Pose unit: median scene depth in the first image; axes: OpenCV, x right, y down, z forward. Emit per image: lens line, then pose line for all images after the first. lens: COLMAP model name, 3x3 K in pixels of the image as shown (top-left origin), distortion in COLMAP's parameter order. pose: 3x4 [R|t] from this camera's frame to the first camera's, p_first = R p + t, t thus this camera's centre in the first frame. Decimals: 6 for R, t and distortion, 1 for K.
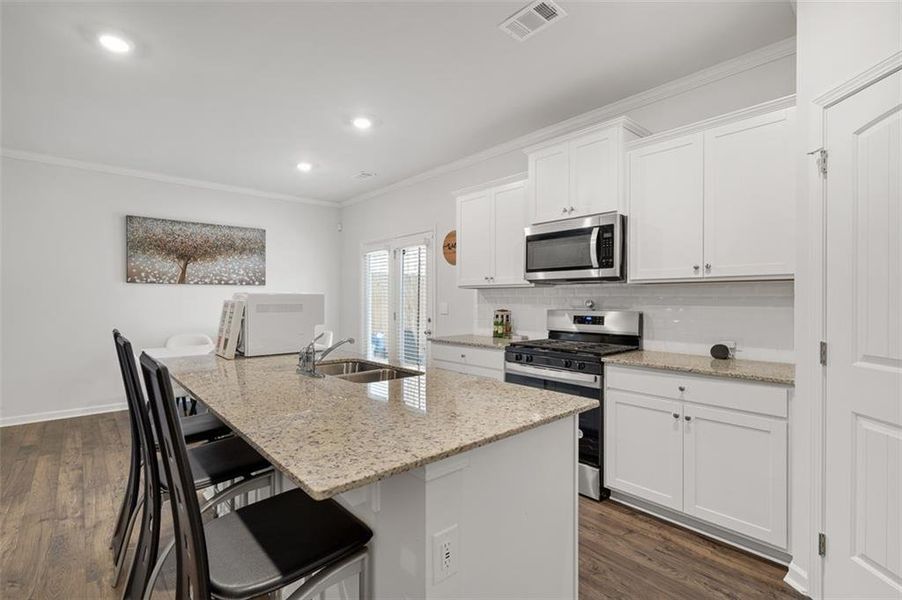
lens RADIAL K [[417.0, 0, 432.1], [0, 417.0, 297.4], [0, 0, 1]] dist [-0.003767, 0.004533]
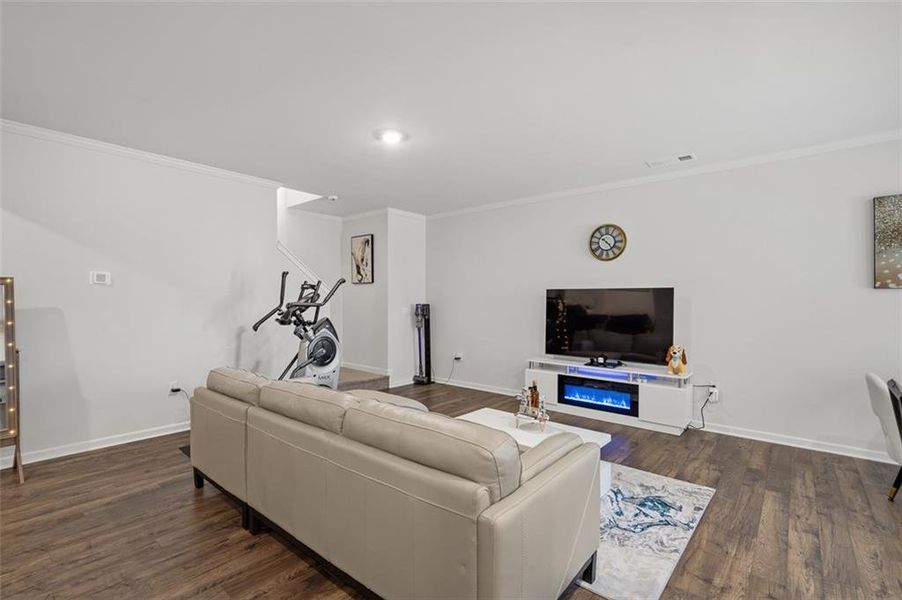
lens RADIAL K [[417.0, 0, 449.4], [0, 417.0, 302.0], [0, 0, 1]] dist [-0.003767, 0.004533]
pose [[0.168041, -0.000121, -0.985780, -0.146573], [-0.001167, 0.999999, -0.000321, -0.012015], [0.985779, 0.001205, 0.168041, 0.151762]]
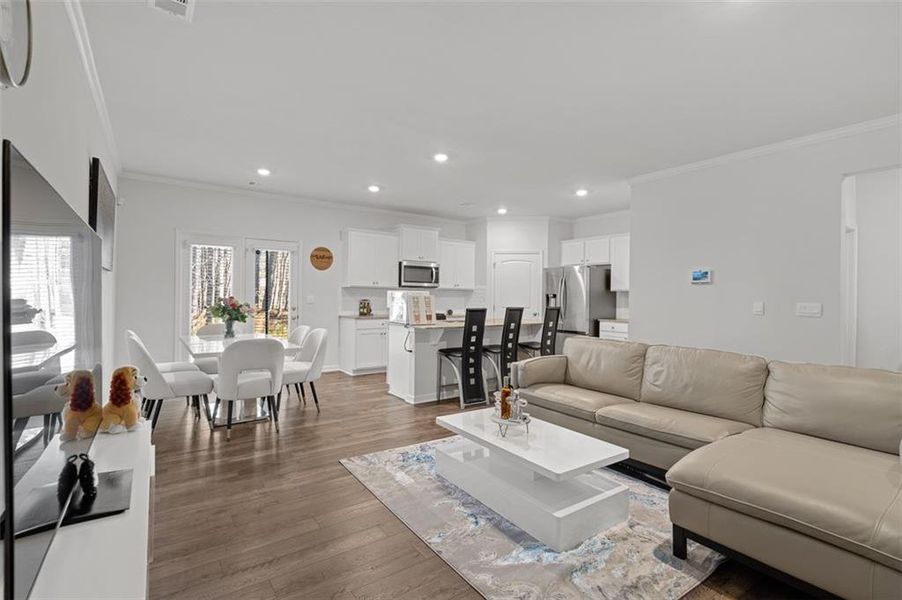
lens RADIAL K [[417.0, 0, 443.1], [0, 417.0, 291.9], [0, 0, 1]] dist [-0.003767, 0.004533]
pose [[0.094433, 0.010349, 0.995477, -1.470249], [-0.015614, 0.999838, -0.008913, 0.005914], [-0.995409, -0.014702, 0.094580, 0.456773]]
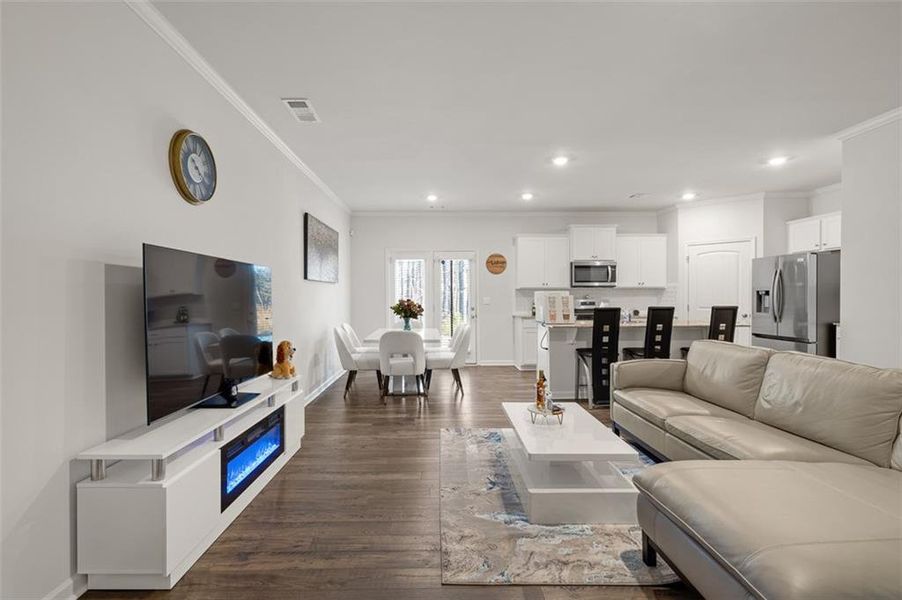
lens RADIAL K [[417.0, 0, 439.4], [0, 417.0, 303.2], [0, 0, 1]] dist [-0.003767, 0.004533]
pose [[0.633458, -0.016402, 0.773603, -1.462886], [0.003262, 0.999823, 0.018527, 0.005122], [-0.773770, -0.009213, 0.633400, 0.131376]]
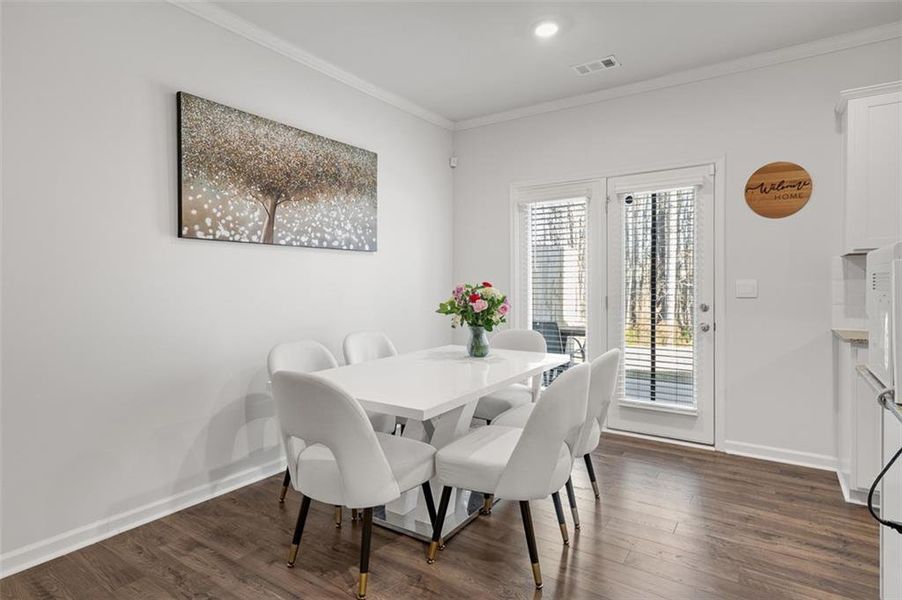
lens RADIAL K [[488.3, 0, 437.8], [0, 488.3, 288.0], [0, 0, 1]] dist [-0.000949, -0.000700]
pose [[0.967125, -0.006785, 0.254210, -0.664741], [0.003180, 0.999889, 0.014588, 0.015338], [-0.254280, -0.013300, 0.967039, 0.449099]]
